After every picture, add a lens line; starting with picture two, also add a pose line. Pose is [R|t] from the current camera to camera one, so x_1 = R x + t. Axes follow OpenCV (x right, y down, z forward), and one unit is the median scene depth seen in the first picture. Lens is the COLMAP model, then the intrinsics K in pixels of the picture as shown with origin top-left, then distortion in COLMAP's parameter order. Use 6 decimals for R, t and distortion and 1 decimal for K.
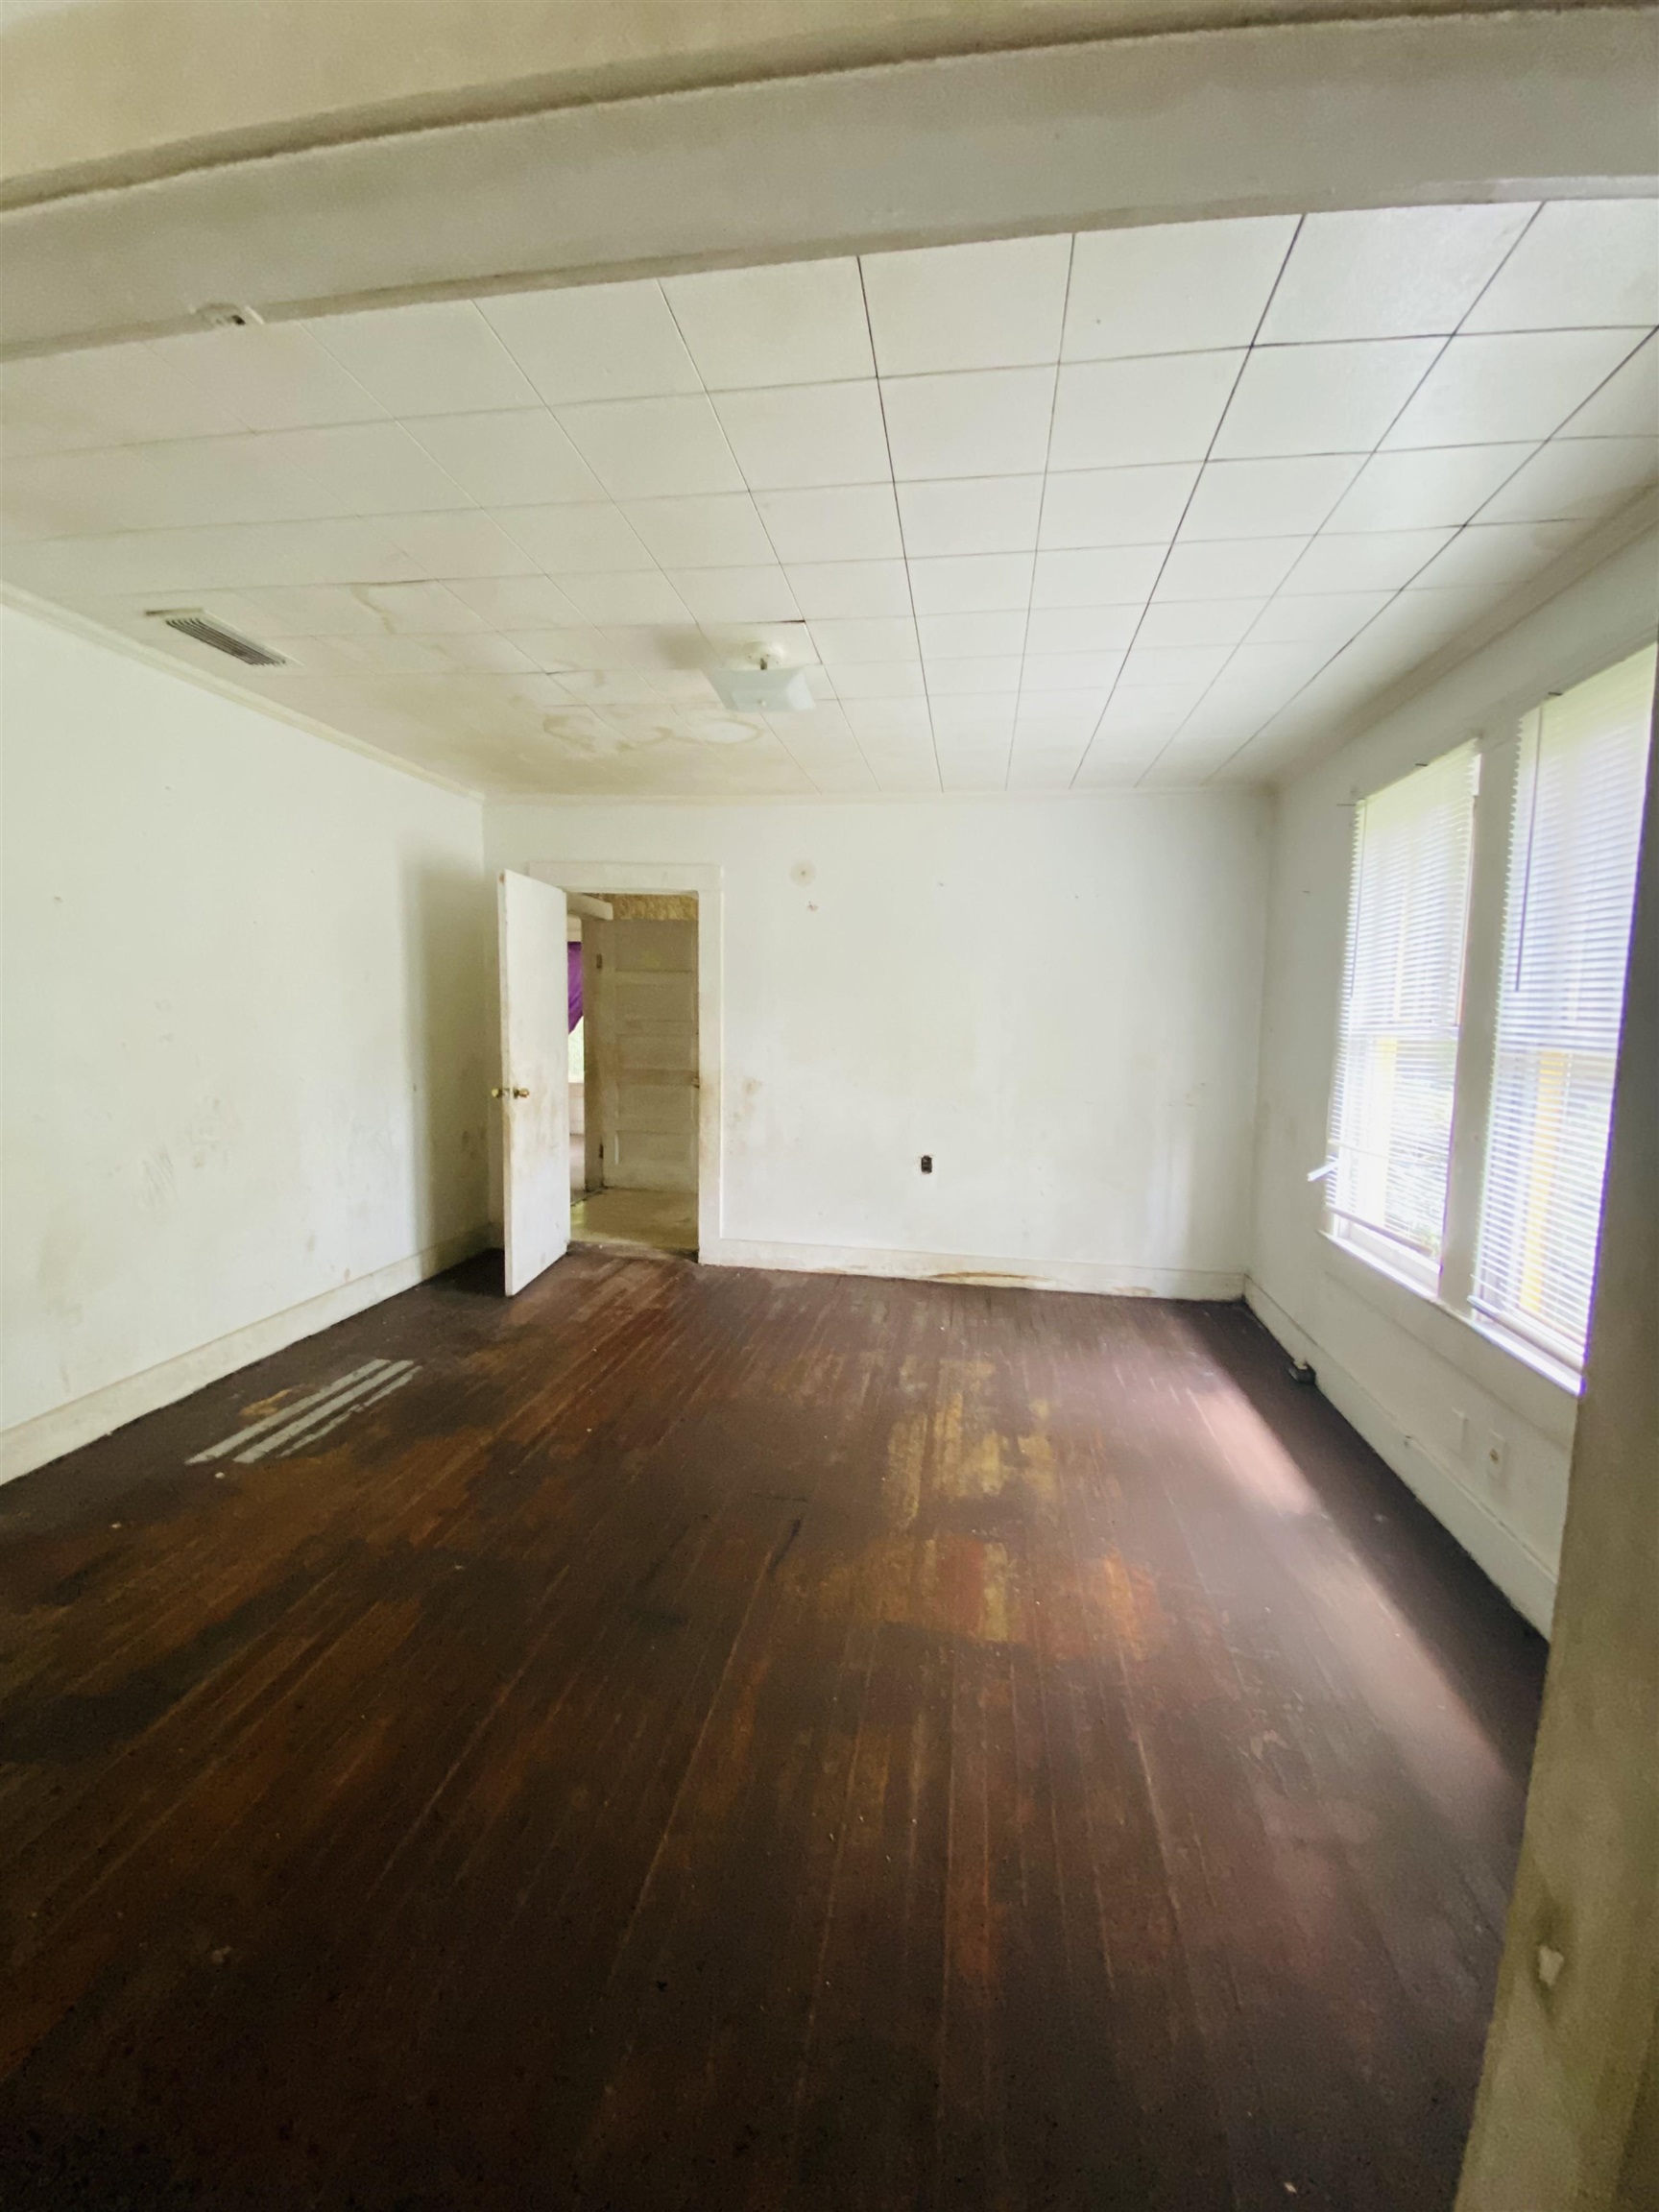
lens RADIAL K [[891.2, 0, 832.7], [0, 891.2, 1105.6], [0, 0, 1]] dist [-0.001191, -0.001621]
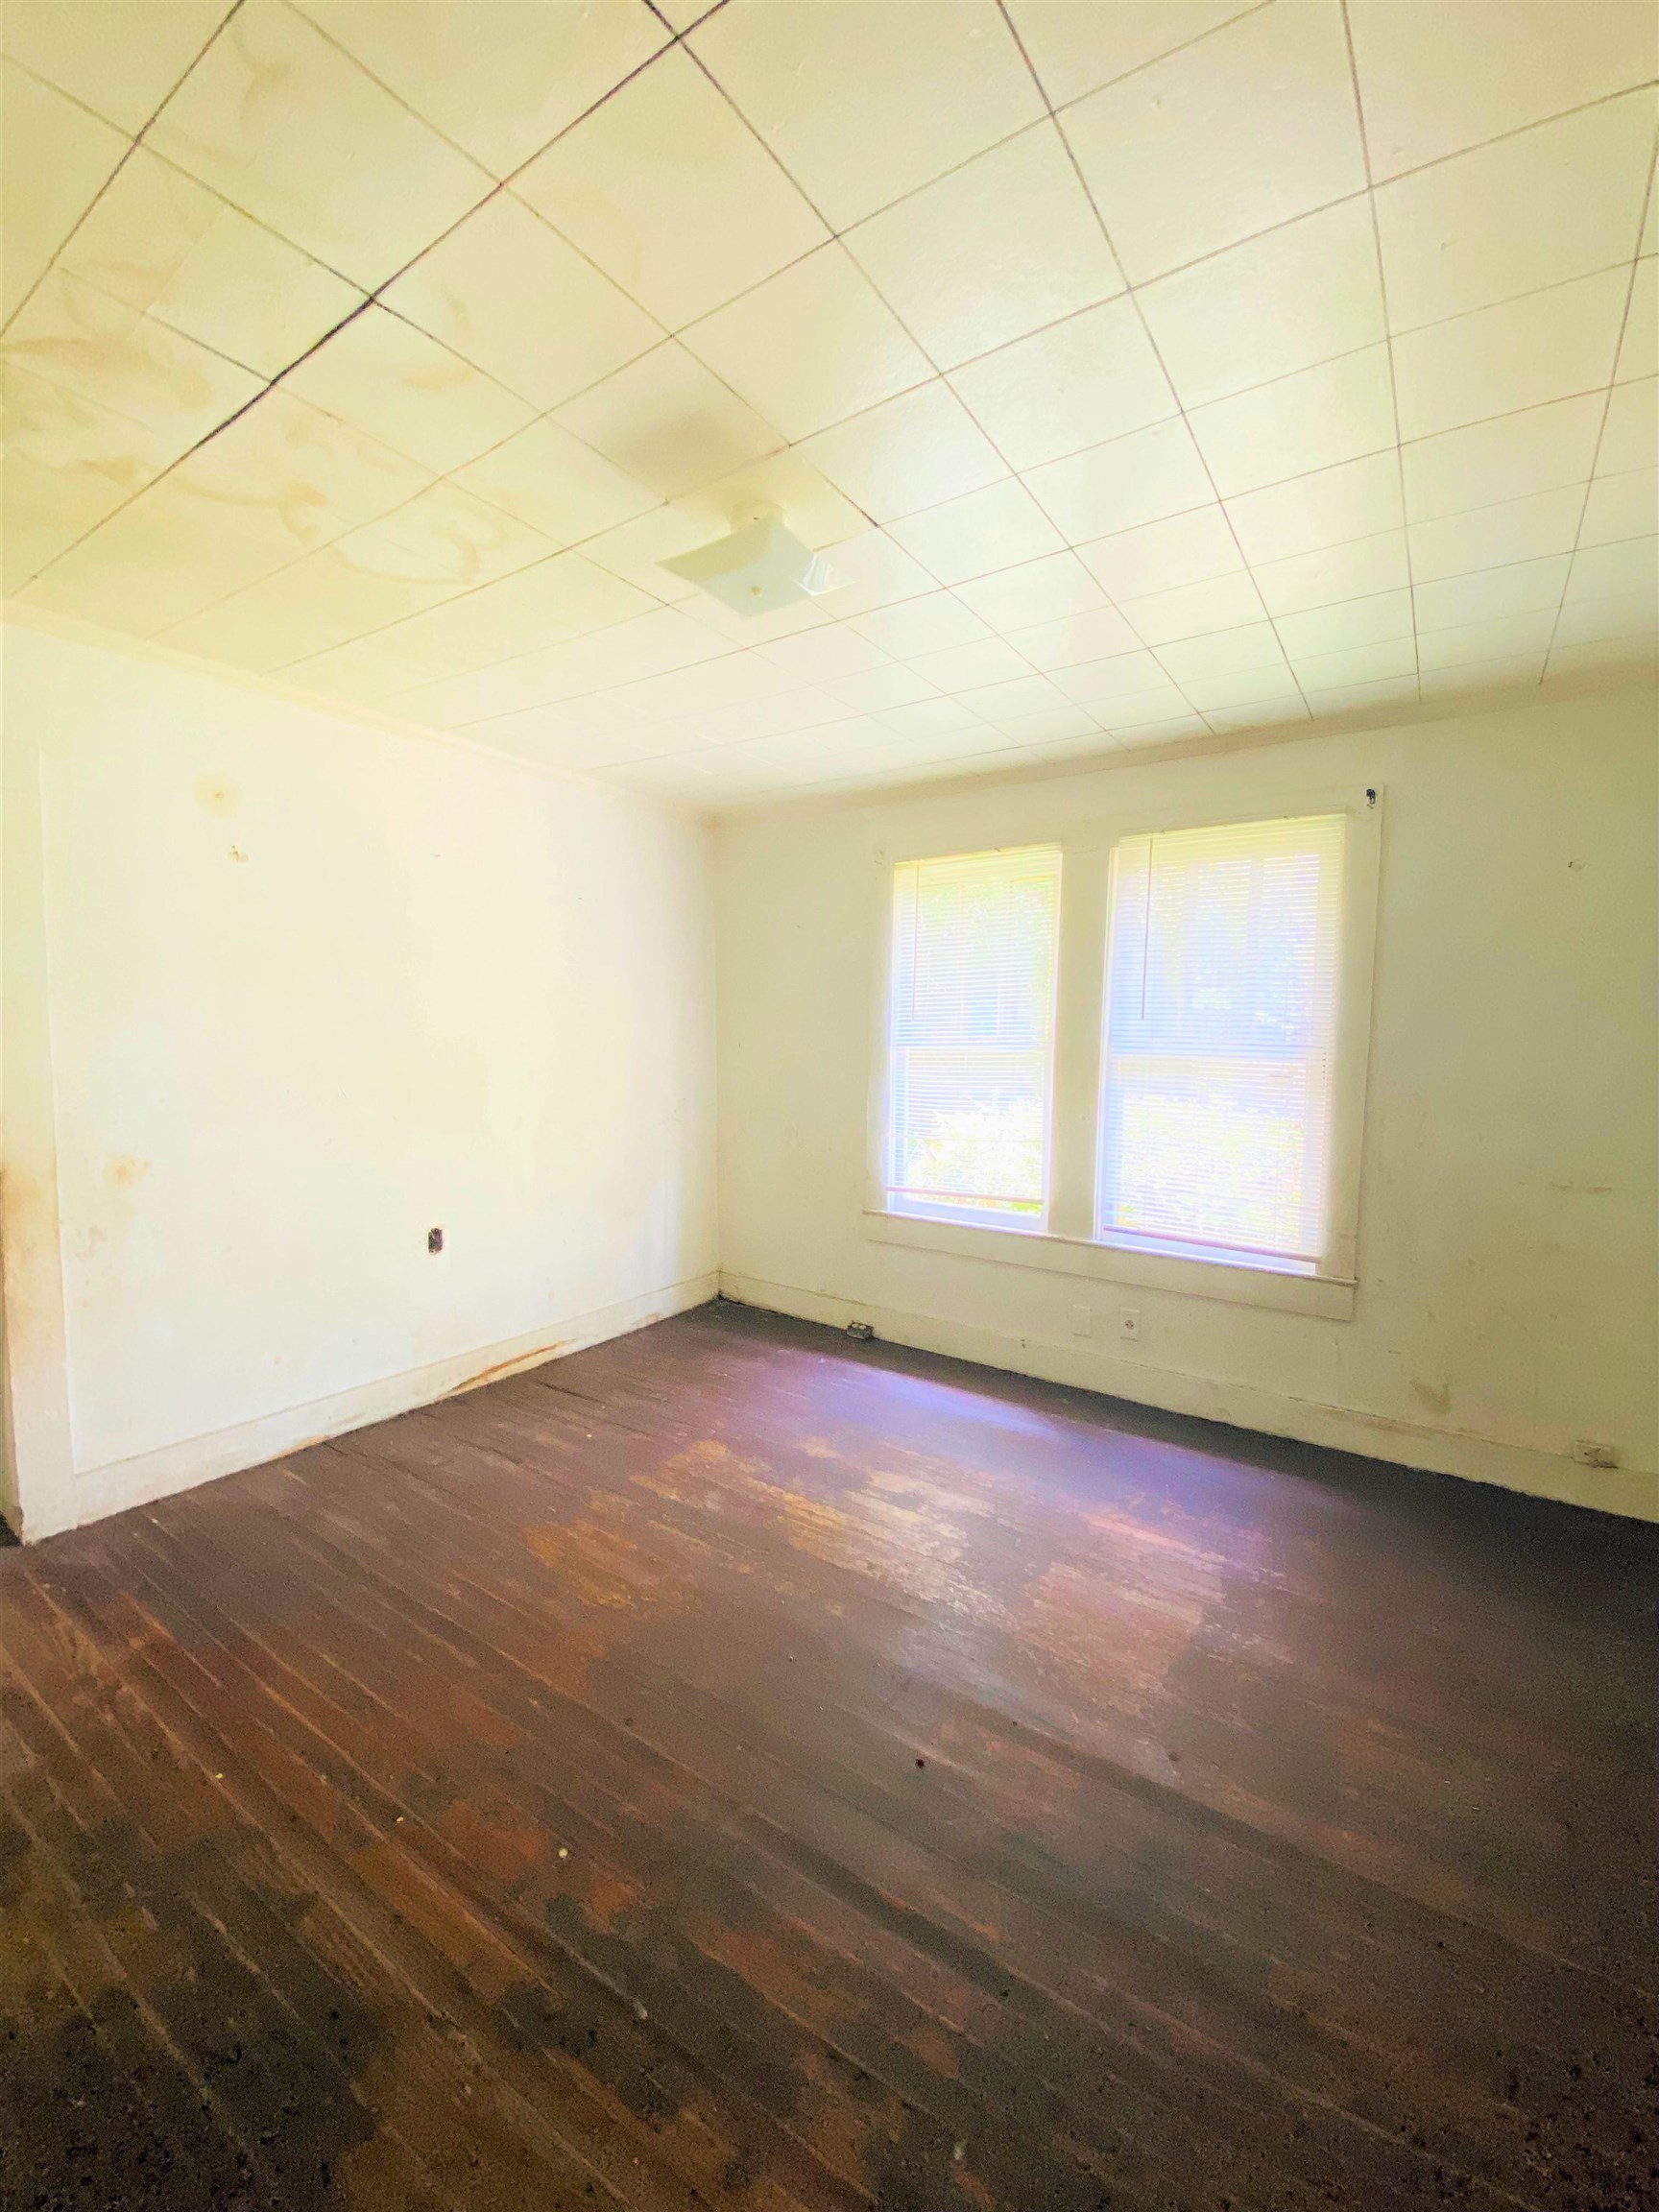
lens RADIAL K [[891.2, 0, 832.4], [0, 891.2, 1100.4], [0, 0, 1]] dist [-0.001191, -0.001621]
pose [[0.424369, -0.087546, 0.901247, -0.455731], [0.094633, 0.994153, 0.052010, -0.061518], [-0.900531, 0.063216, 0.430173, 0.441024]]
